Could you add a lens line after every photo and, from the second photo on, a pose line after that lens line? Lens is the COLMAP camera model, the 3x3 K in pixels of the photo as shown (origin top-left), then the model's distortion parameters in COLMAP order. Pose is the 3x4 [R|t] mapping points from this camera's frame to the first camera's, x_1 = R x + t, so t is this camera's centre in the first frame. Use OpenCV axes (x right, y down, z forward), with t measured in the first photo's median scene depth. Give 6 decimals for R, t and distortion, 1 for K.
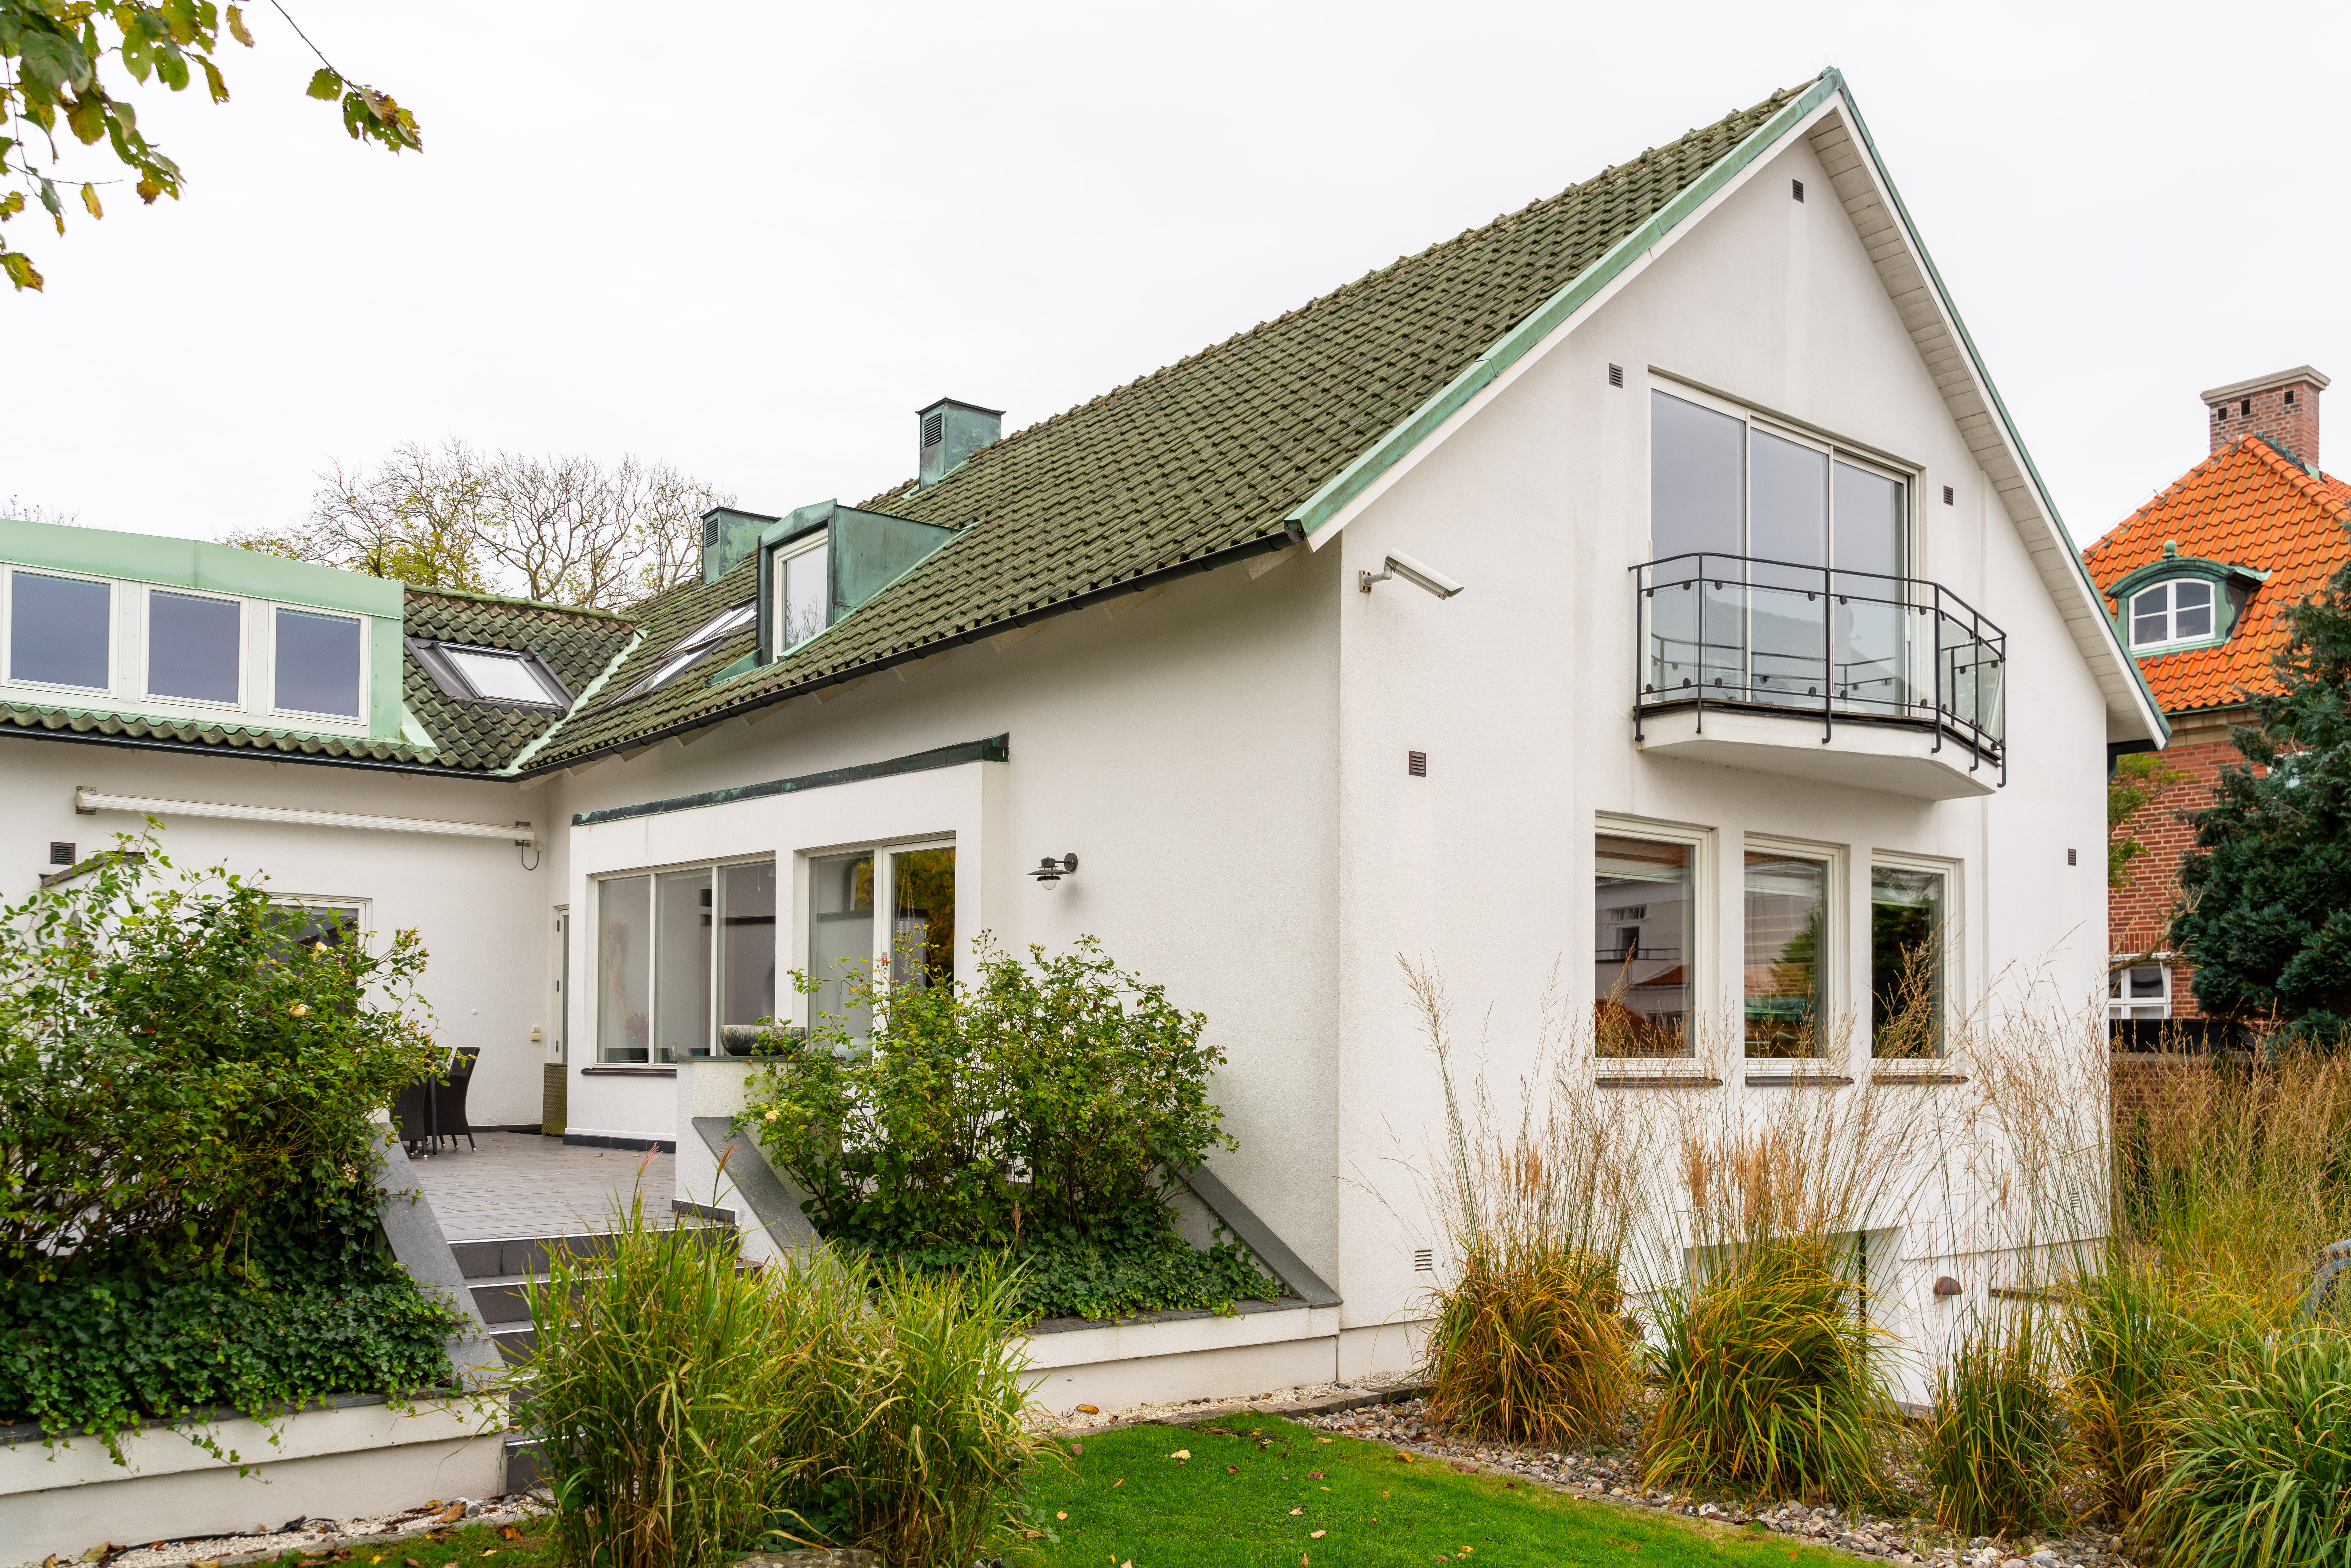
lens RADIAL K [[1901.8, 0, 1176.8], [0, 1901.8, 1004.2], [0, 0, 1]] dist [0.007199, 0.004872]
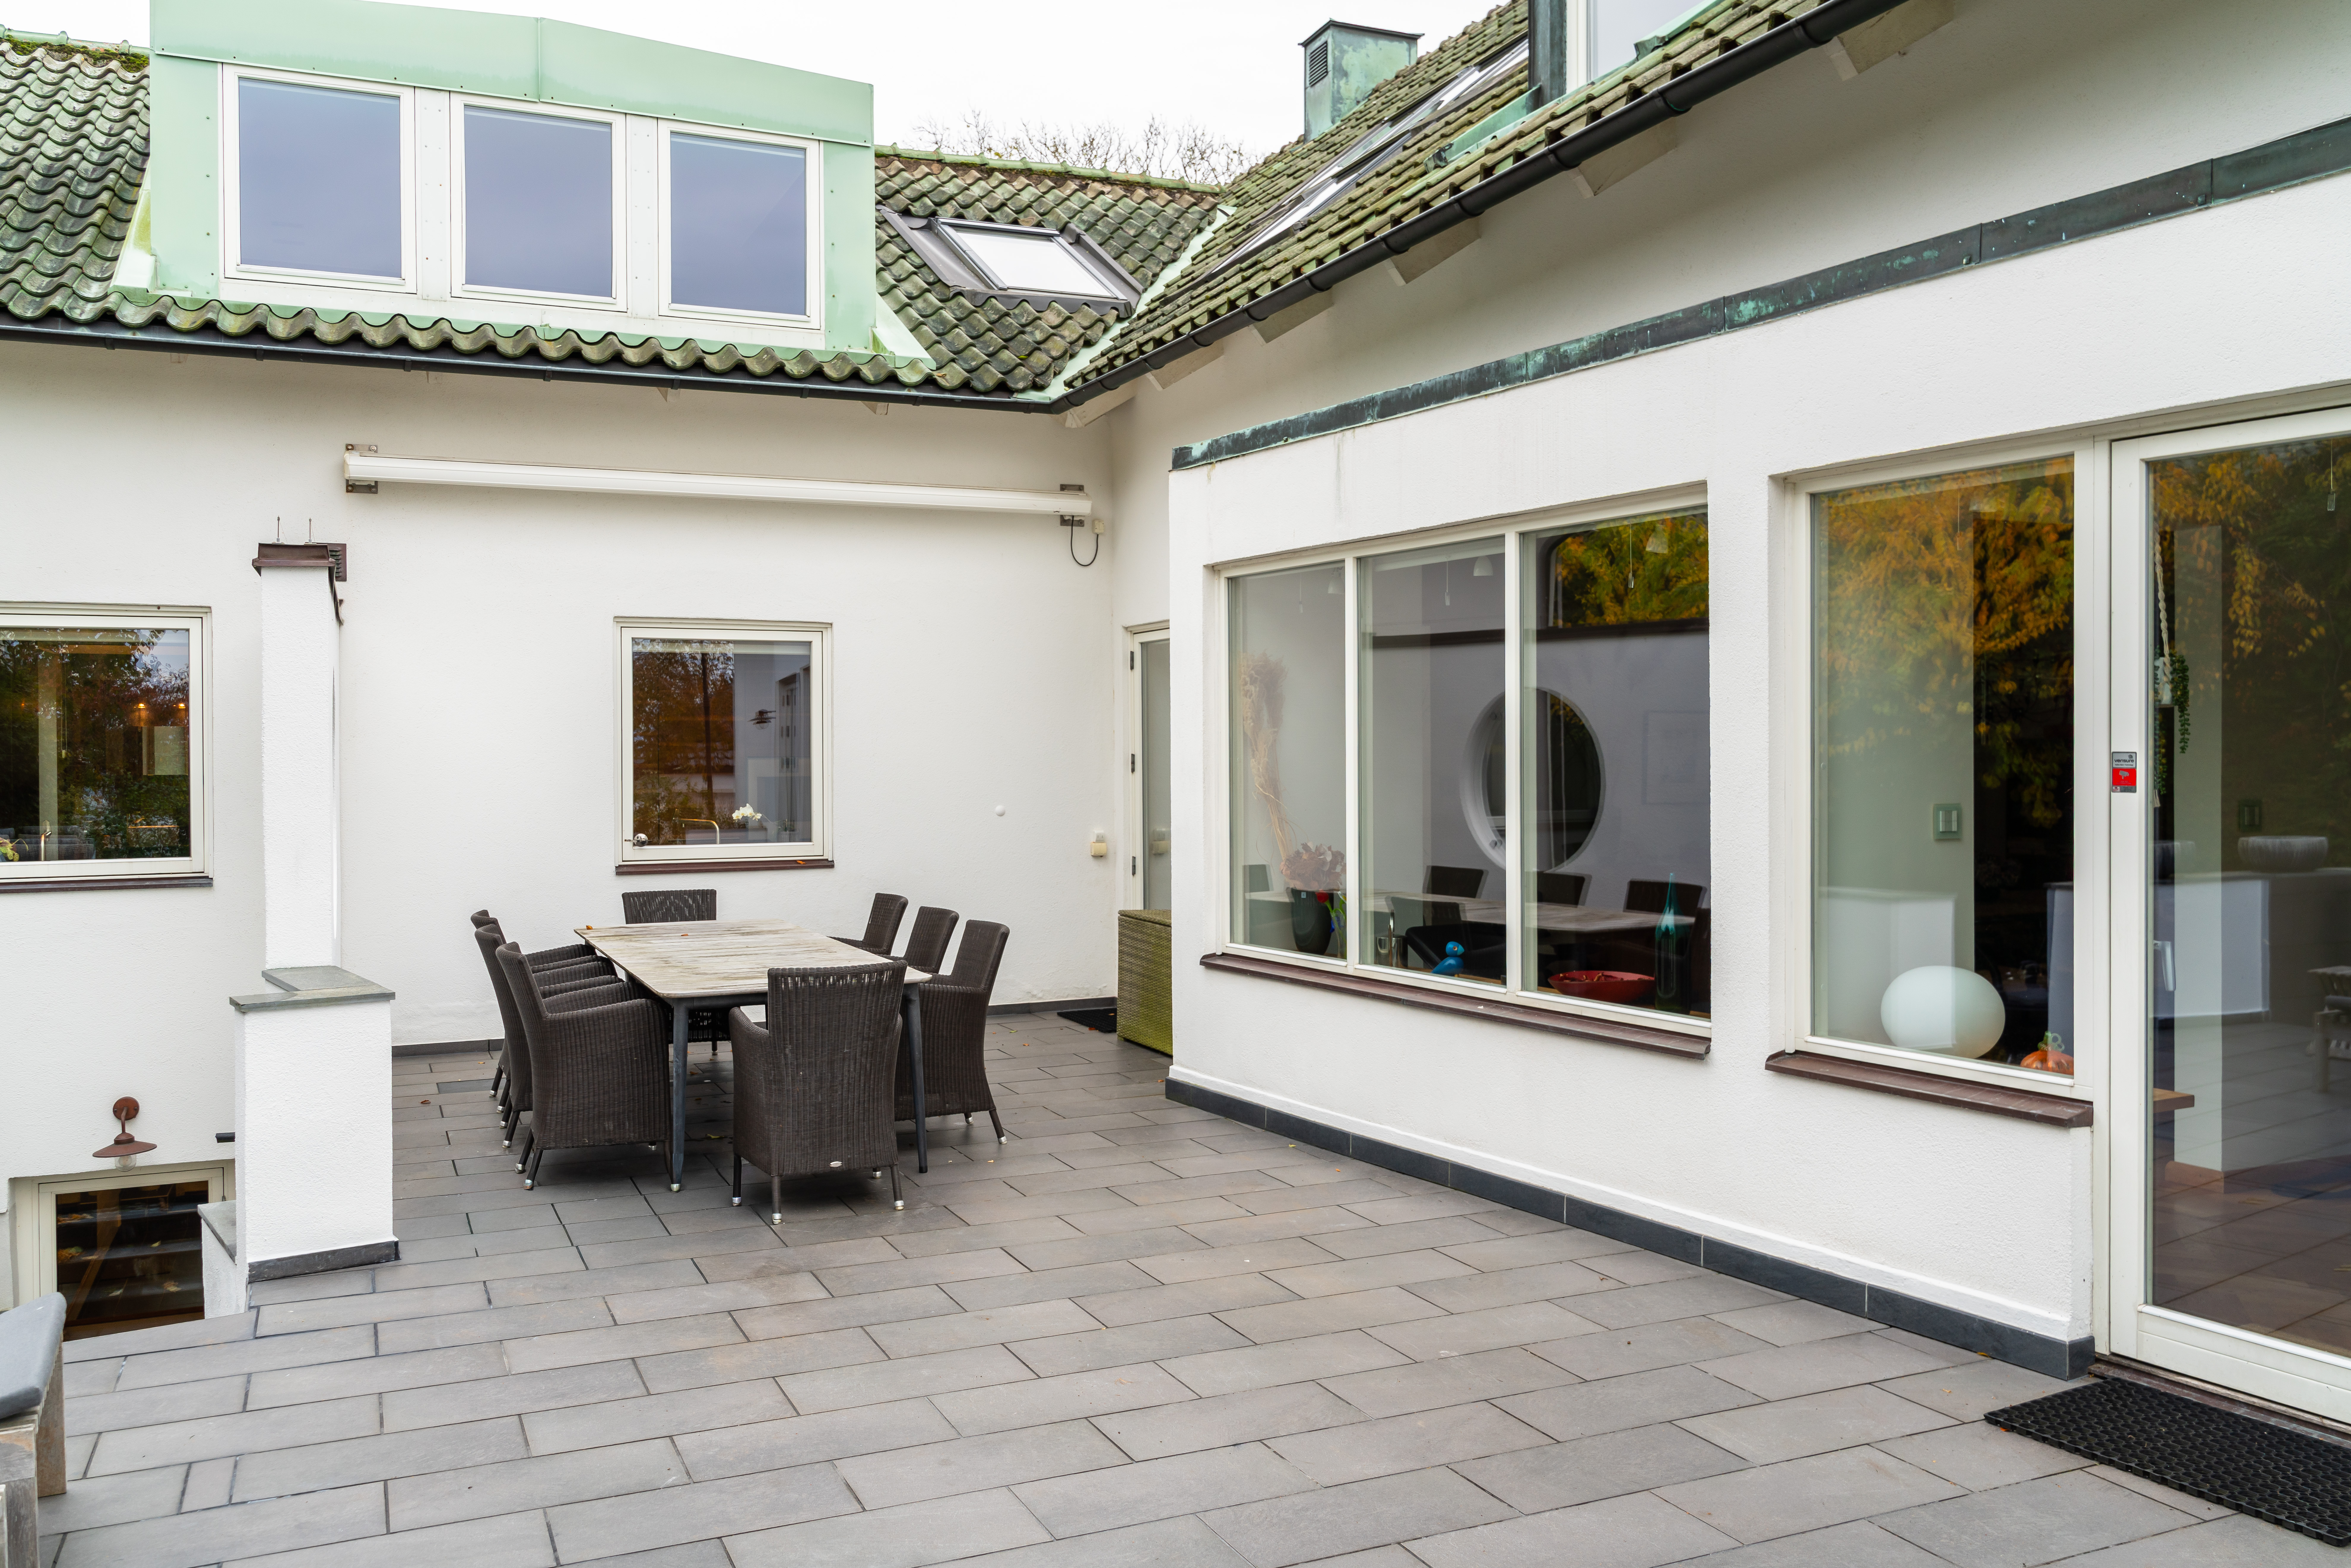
lens RADIAL K [[1901.9, 0, 1176.5], [0, 1901.9, 778.4], [0, 0, 1]] dist [0.007199, 0.004872]
pose [[0.964947, -0.005865, -0.262379, -0.165819], [0.016324, 0.999156, 0.037703, -0.027881], [0.261937, -0.040665, 0.964228, 0.458033]]
